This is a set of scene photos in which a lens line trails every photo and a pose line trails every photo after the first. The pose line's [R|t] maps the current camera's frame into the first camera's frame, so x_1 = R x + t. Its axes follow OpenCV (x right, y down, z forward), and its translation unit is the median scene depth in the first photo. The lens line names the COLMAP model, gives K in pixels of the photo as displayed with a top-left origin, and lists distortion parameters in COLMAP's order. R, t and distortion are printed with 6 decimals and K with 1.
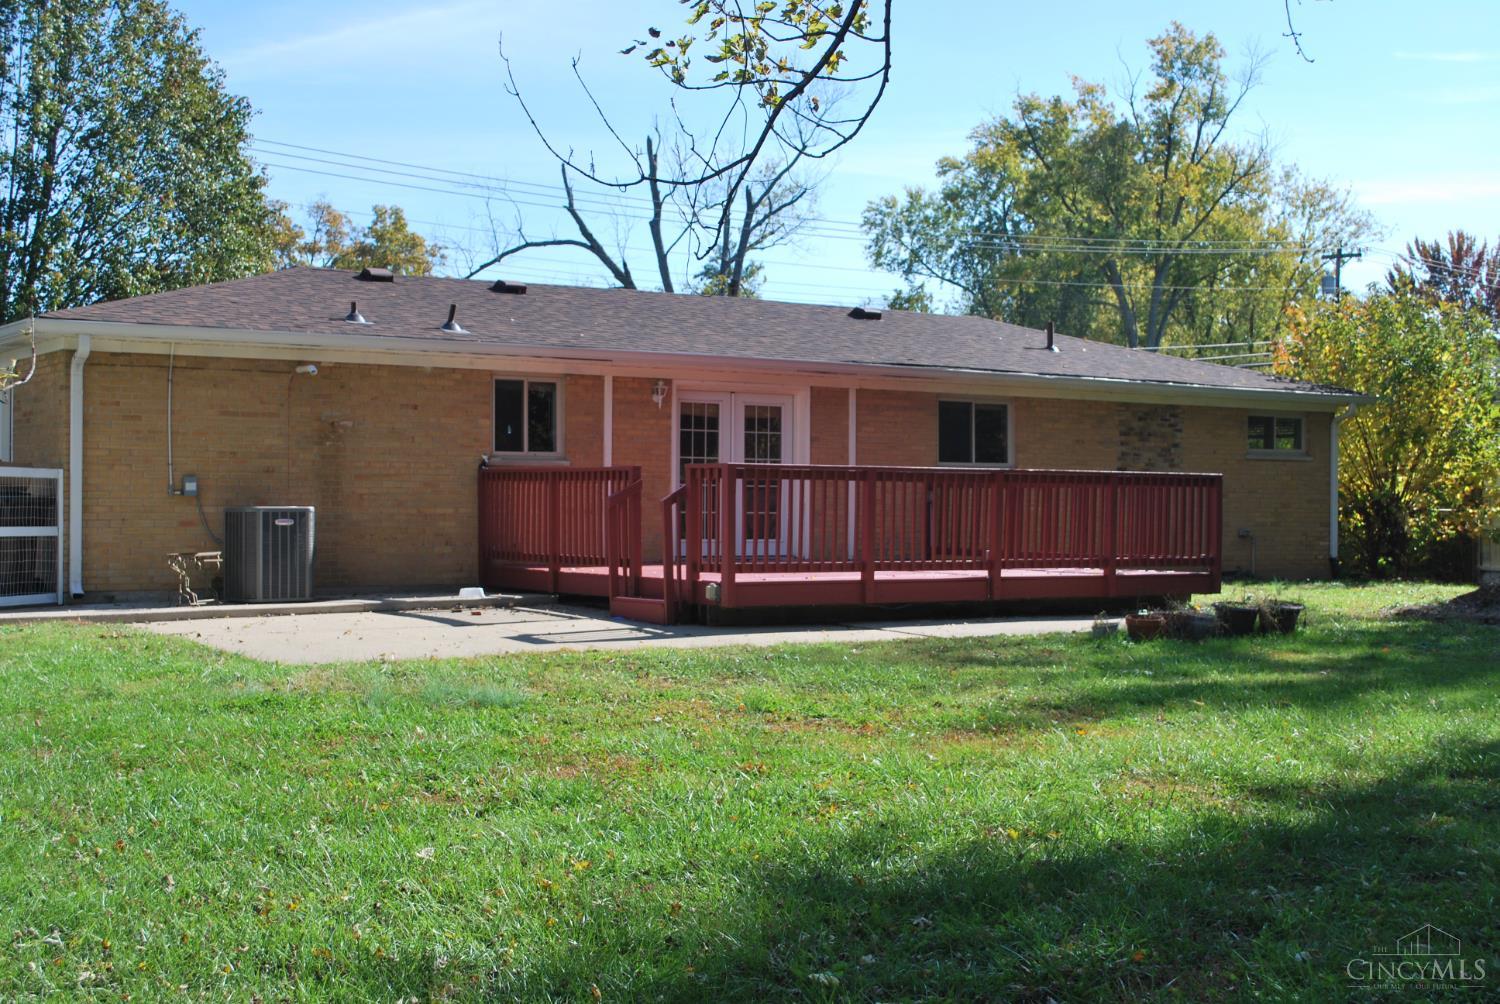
lens RADIAL K [[1909.3, 0, 750.0], [0, 1909.3, 502.0], [0, 0, 1]] dist [-0.105926, 0.316163]
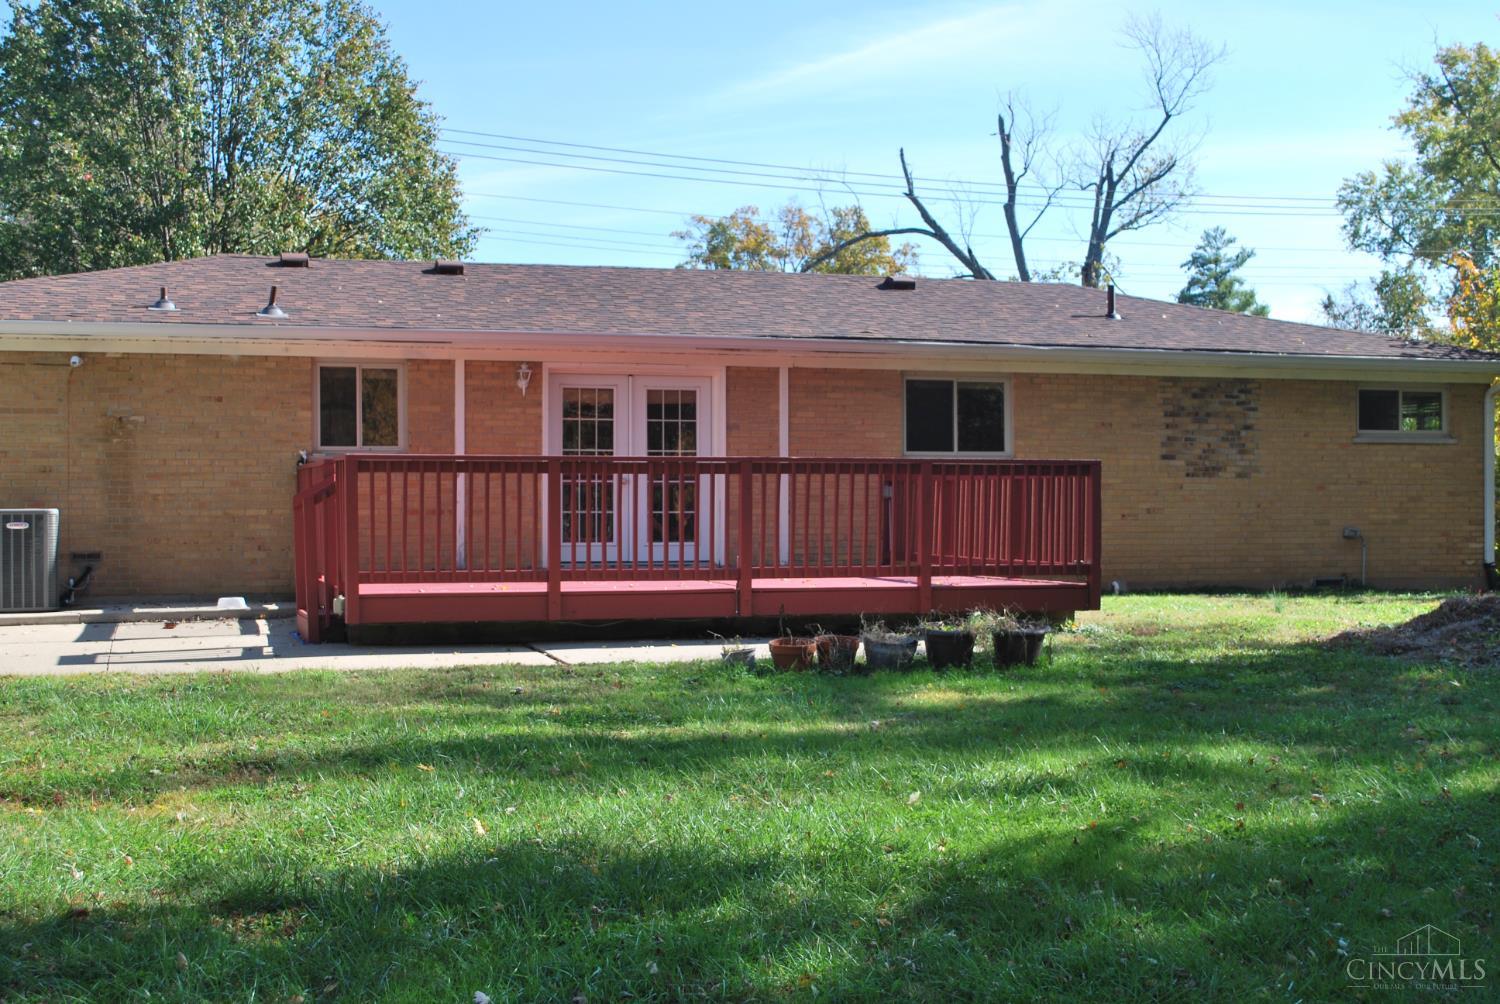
lens RADIAL K [[1909.3, 0, 750.0], [0, 1909.3, 502.0], [0, 0, 1]] dist [-0.105926, 0.316163]
pose [[0.960185, -0.007966, -0.279251, 0.282092], [0.007853, 0.999968, -0.001521, 0.002600], [0.279255, -0.000733, 0.960217, 0.167684]]
